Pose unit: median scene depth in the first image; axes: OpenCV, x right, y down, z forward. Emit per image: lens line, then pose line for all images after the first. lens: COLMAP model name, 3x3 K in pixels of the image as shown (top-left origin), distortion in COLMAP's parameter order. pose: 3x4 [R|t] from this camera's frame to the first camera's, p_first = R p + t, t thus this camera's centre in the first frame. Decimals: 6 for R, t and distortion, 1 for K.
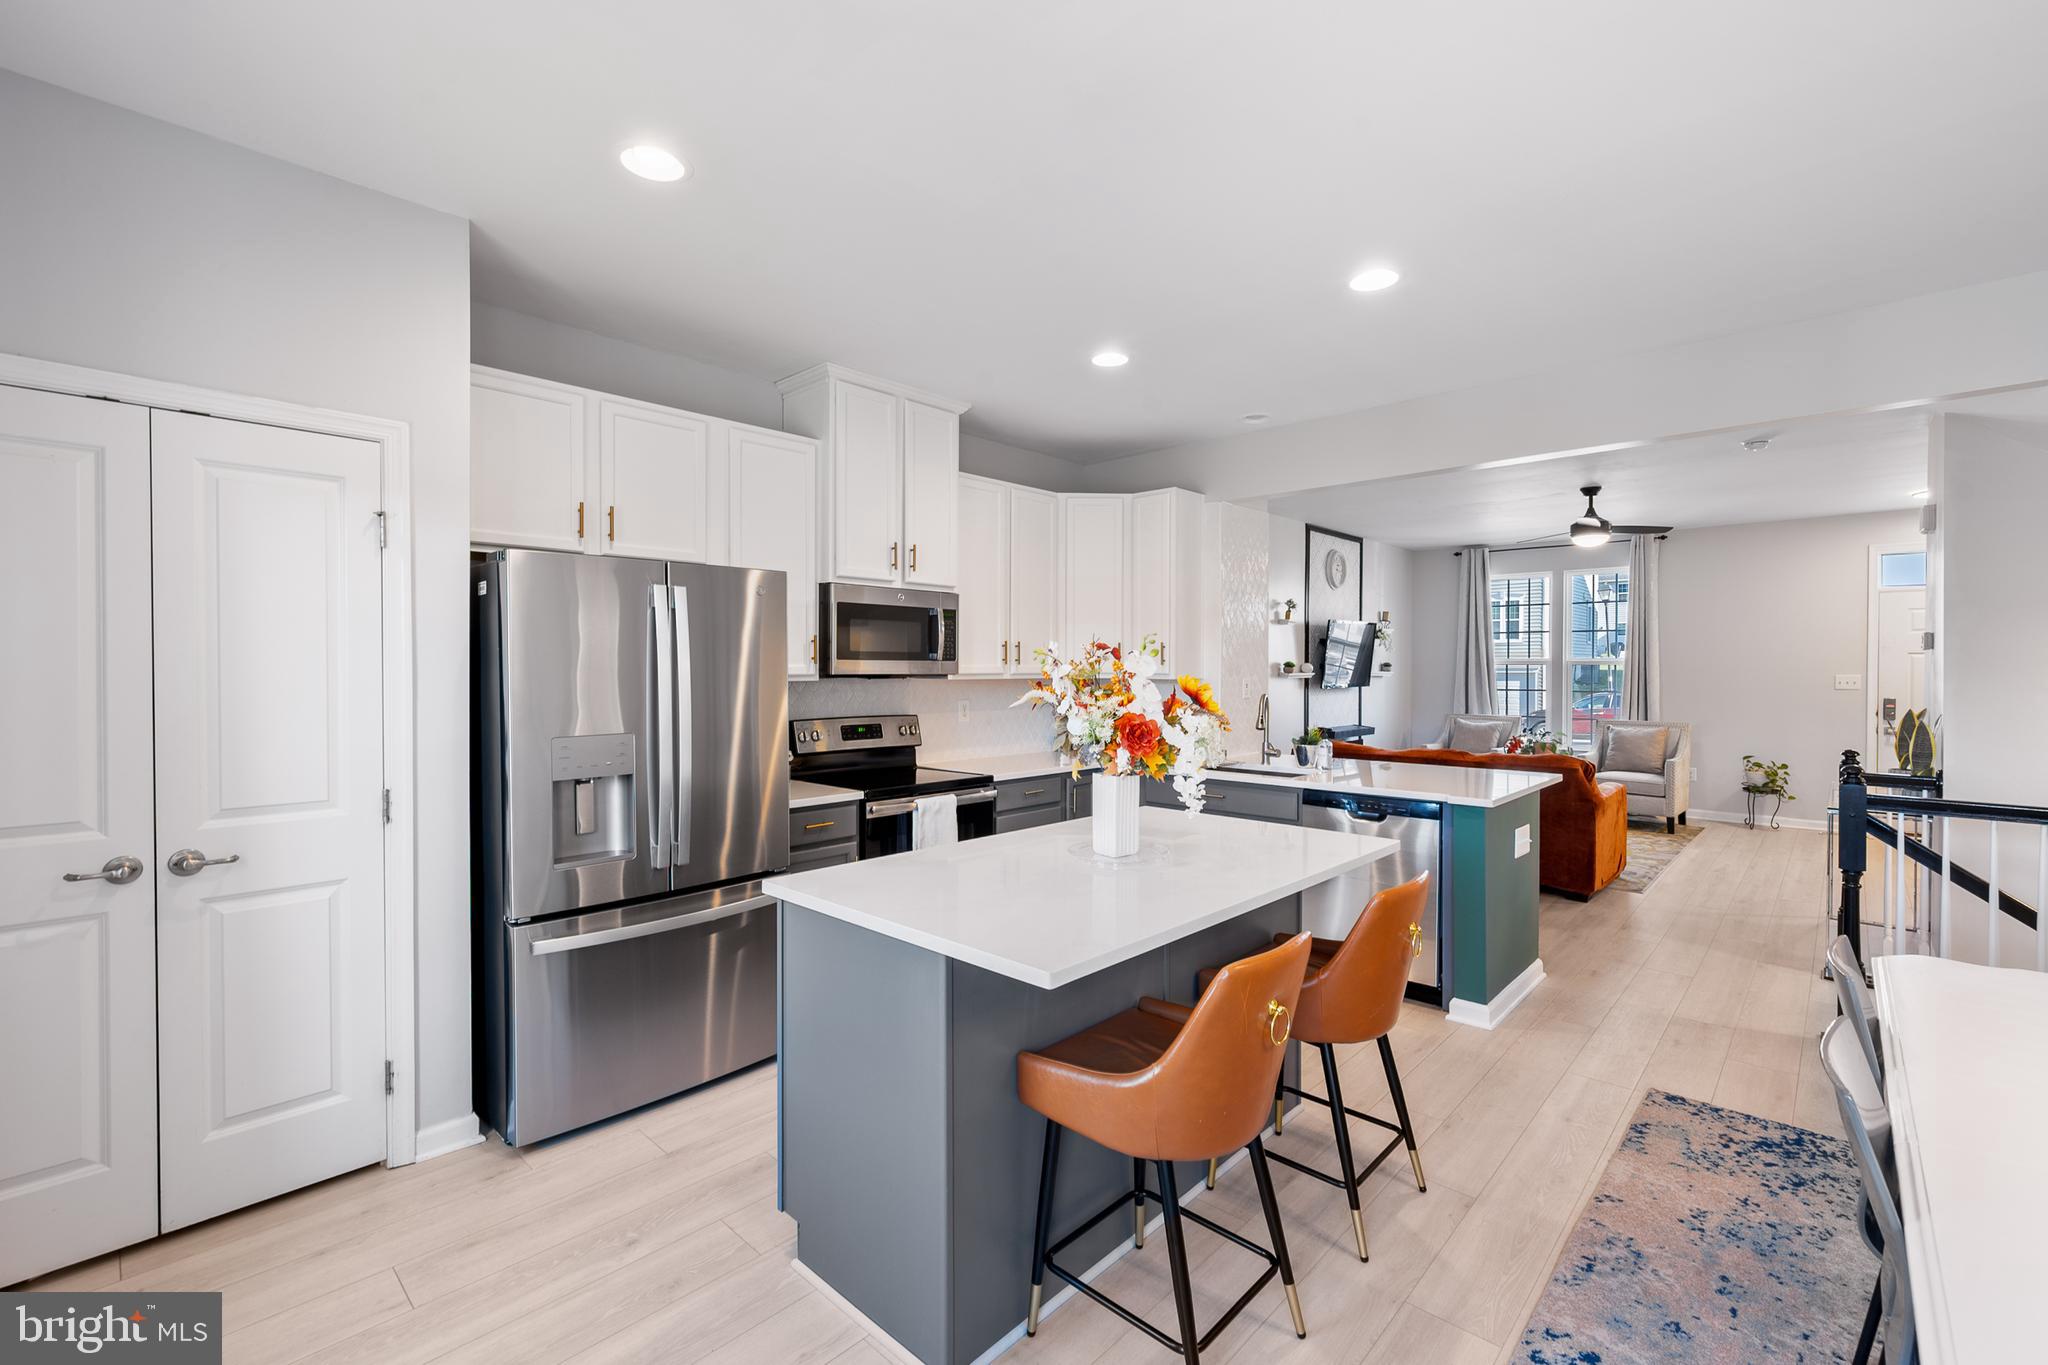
lens RADIAL K [[874.8, 0, 1035.8], [0, 874.8, 677.1], [0, 0, 1]] dist [0.000765, 0.000175]
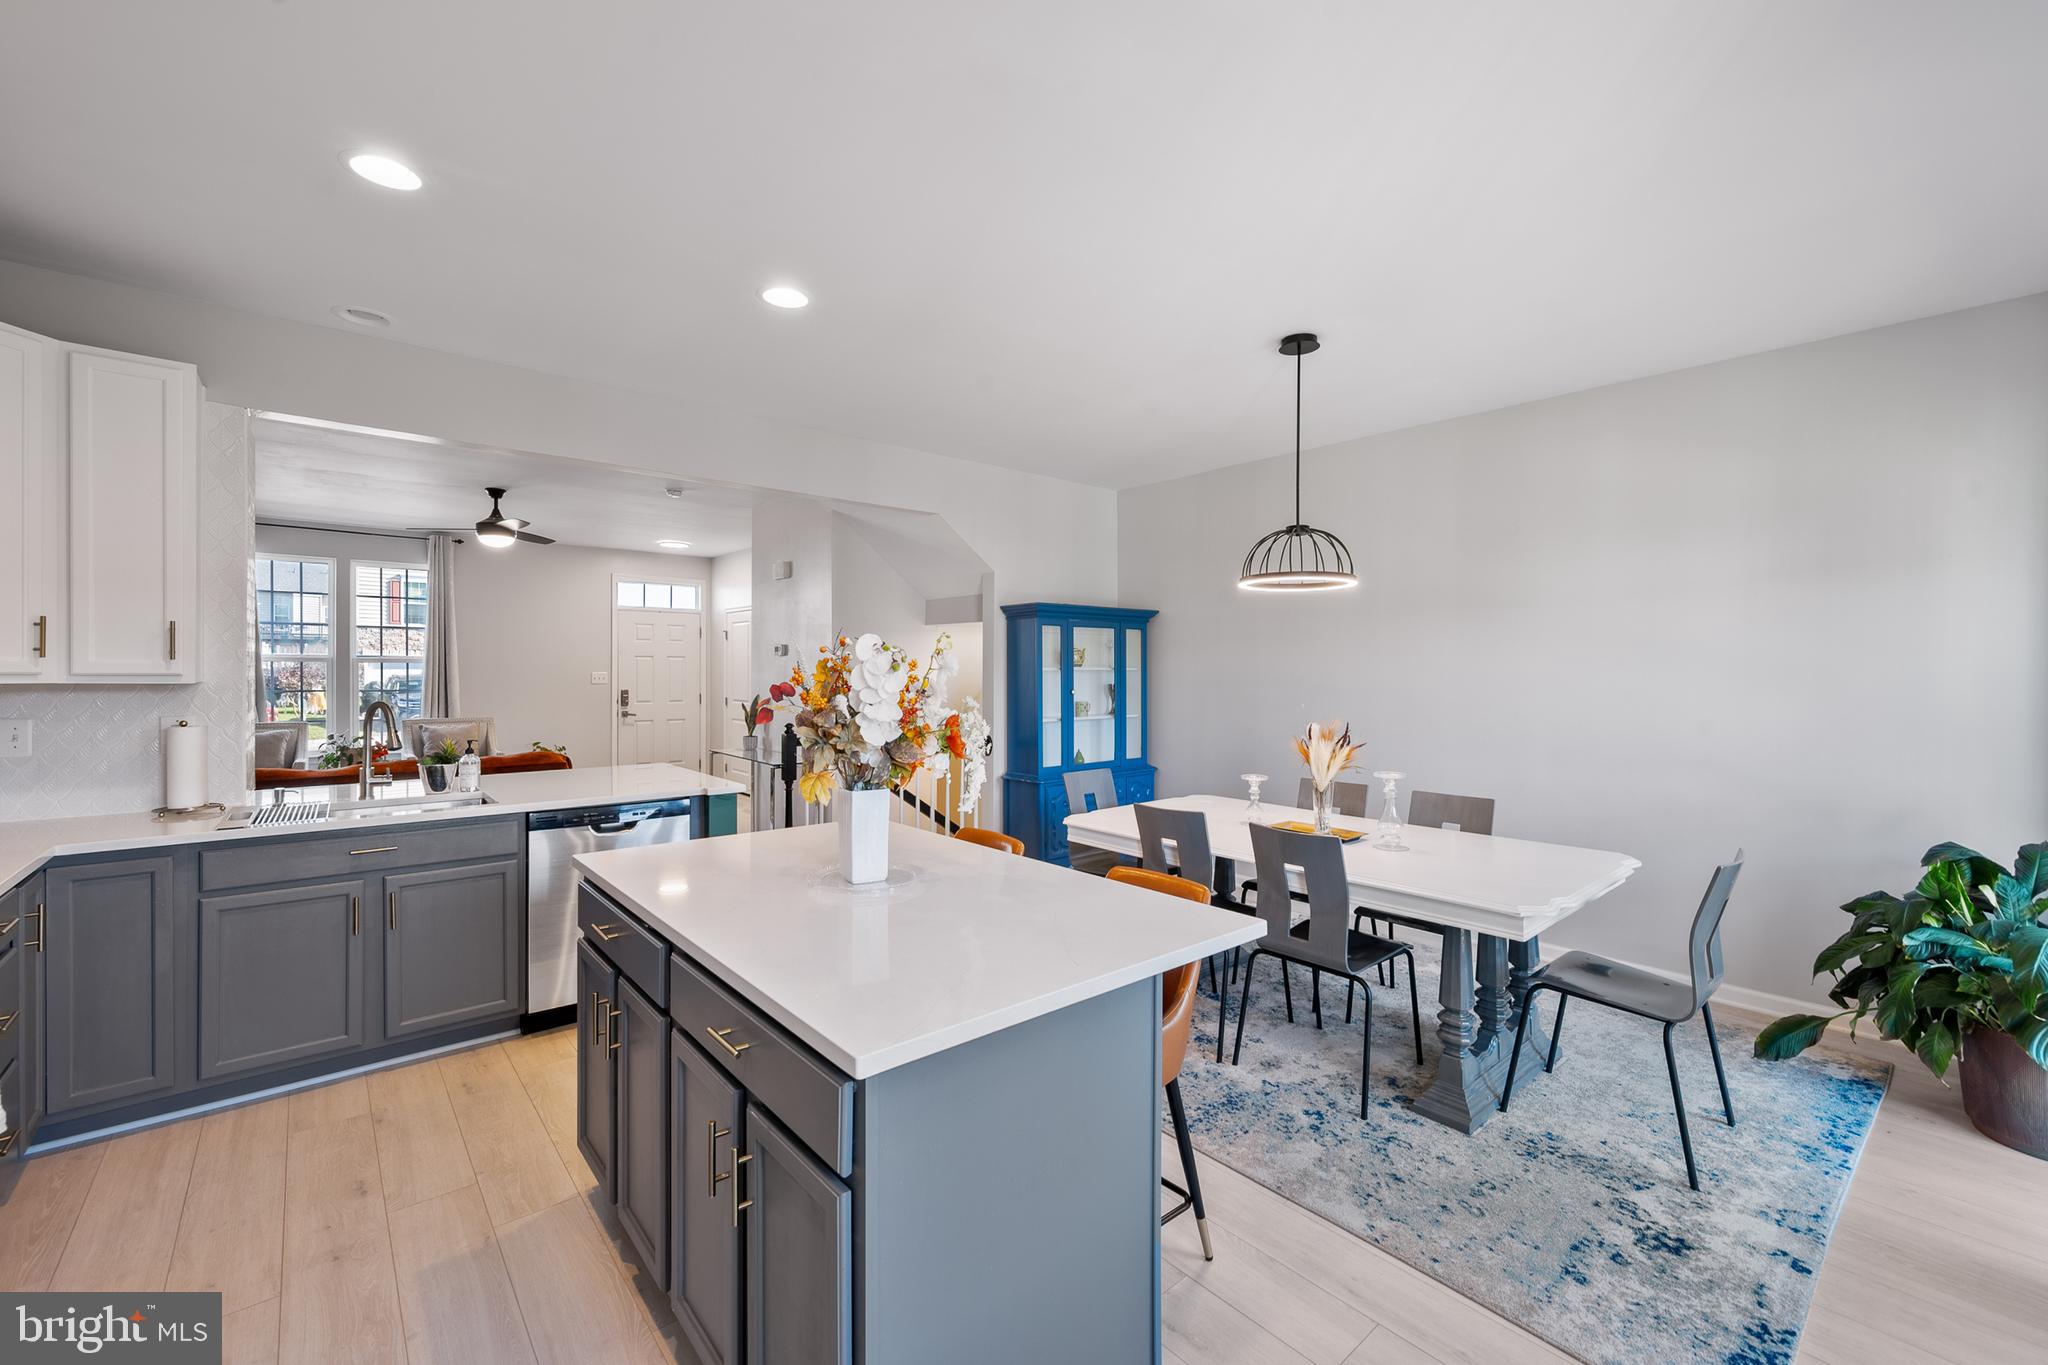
lens RADIAL K [[840.7, 0, 1030.4], [0, 840.7, 677.6], [0, 0, 1]] dist [0.002054, 0.000424]
pose [[0.109696, -0.009759, 0.993917, -0.418116], [0.006209, 0.999939, 0.009133, -0.004227], [-0.993946, 0.005169, 0.109750, 0.425257]]
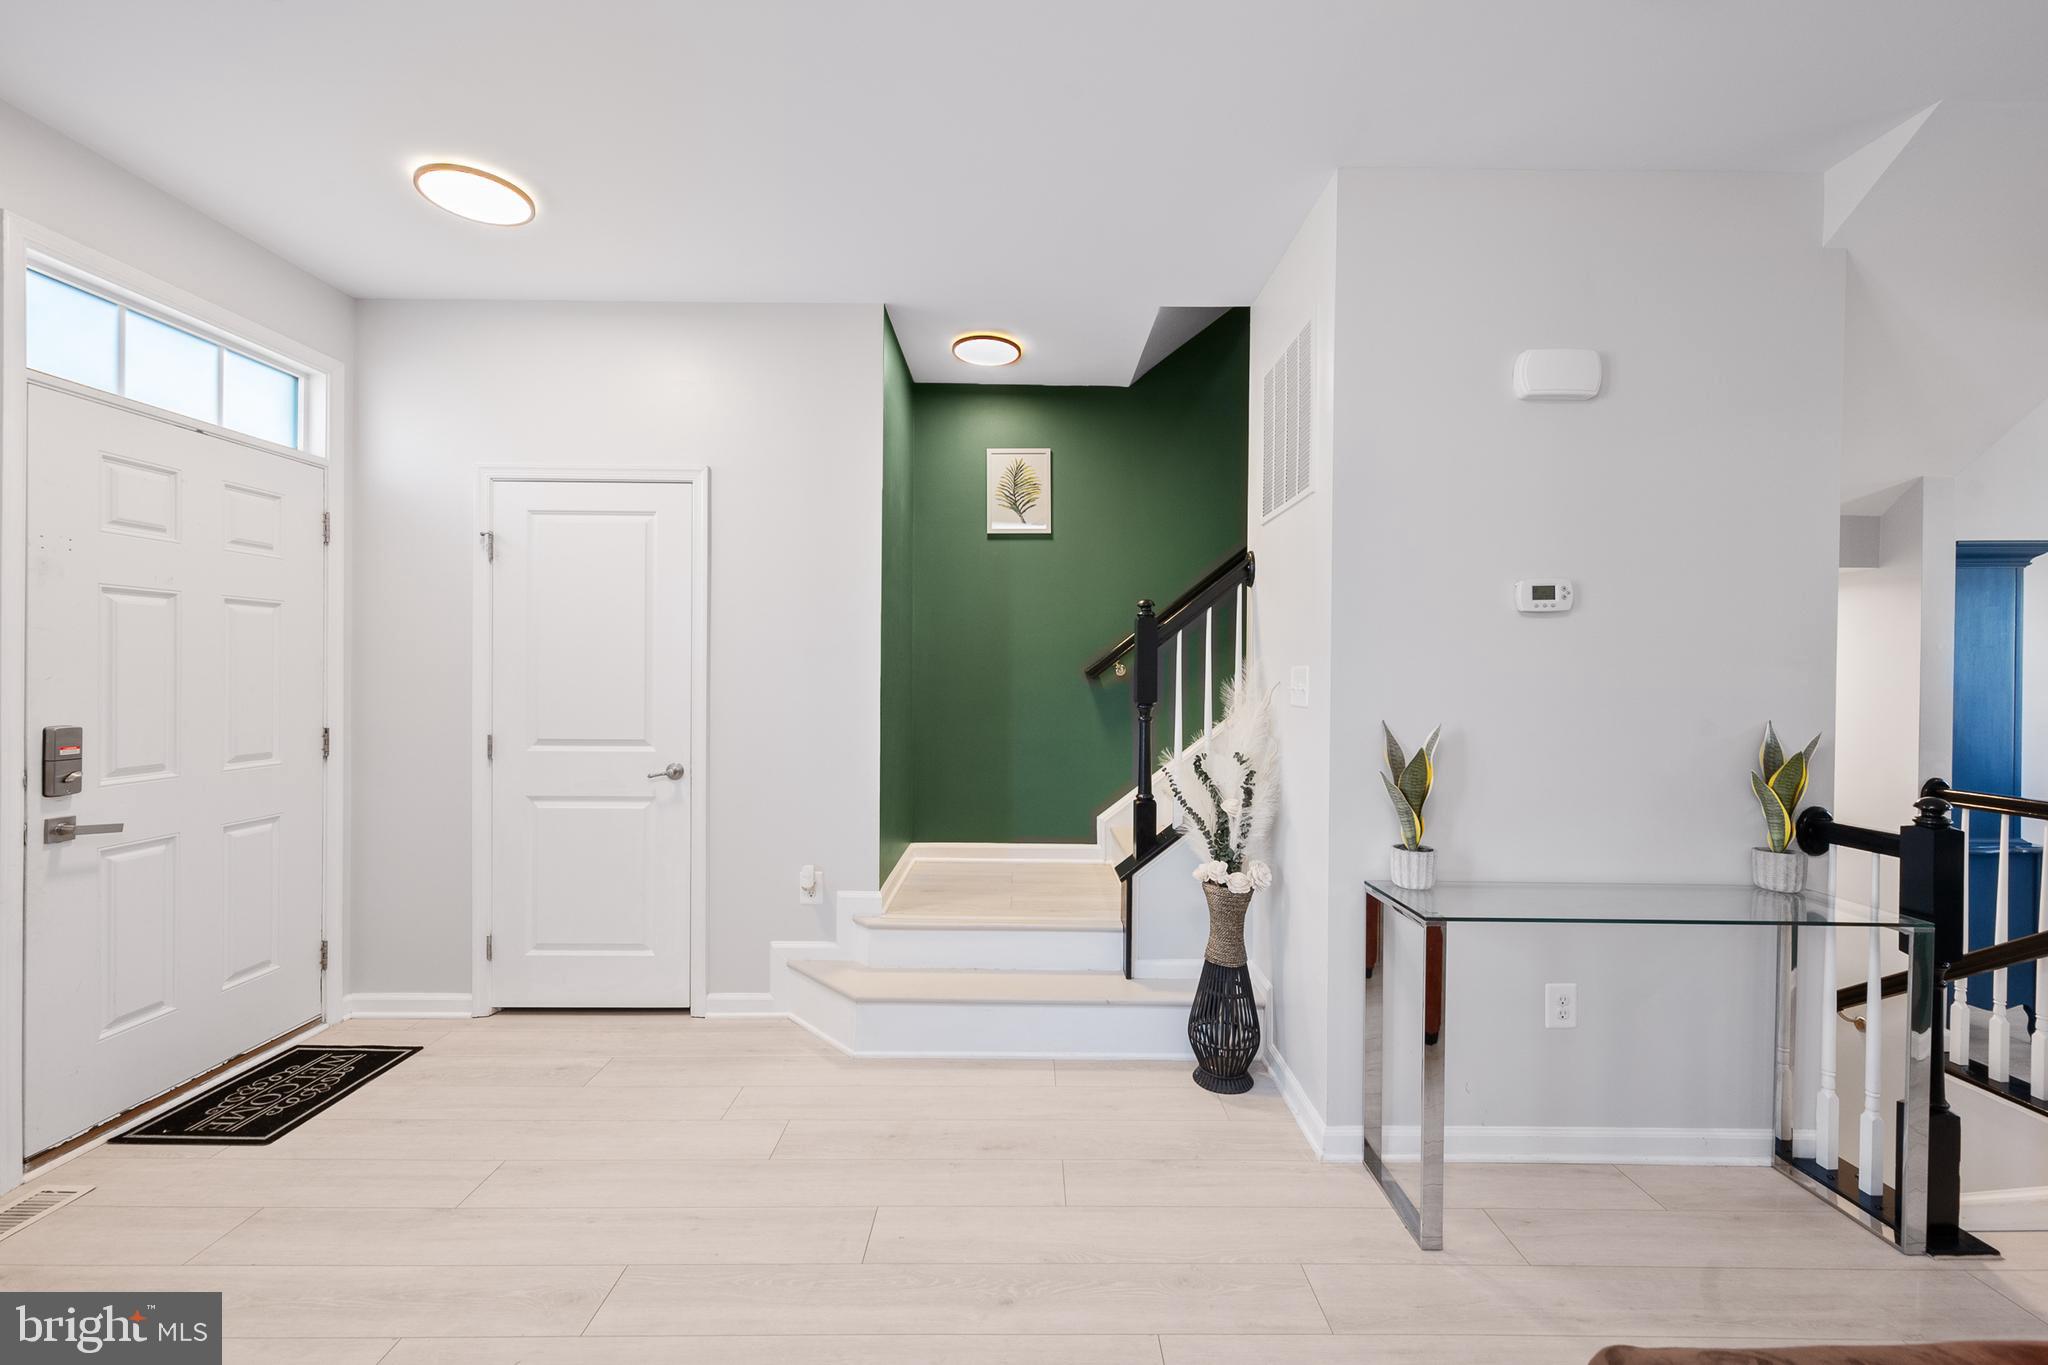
lens RADIAL K [[828.8, 0, 1030.2], [0, 828.8, 675.0], [0, 0, 1]] dist [-0.000080, 0.000133]
pose [[-0.688370, -0.009343, 0.725300, 0.911026], [-0.001063, 0.999929, 0.011872, 0.002350], [-0.725359, 0.007402, -0.688331, 1.679972]]
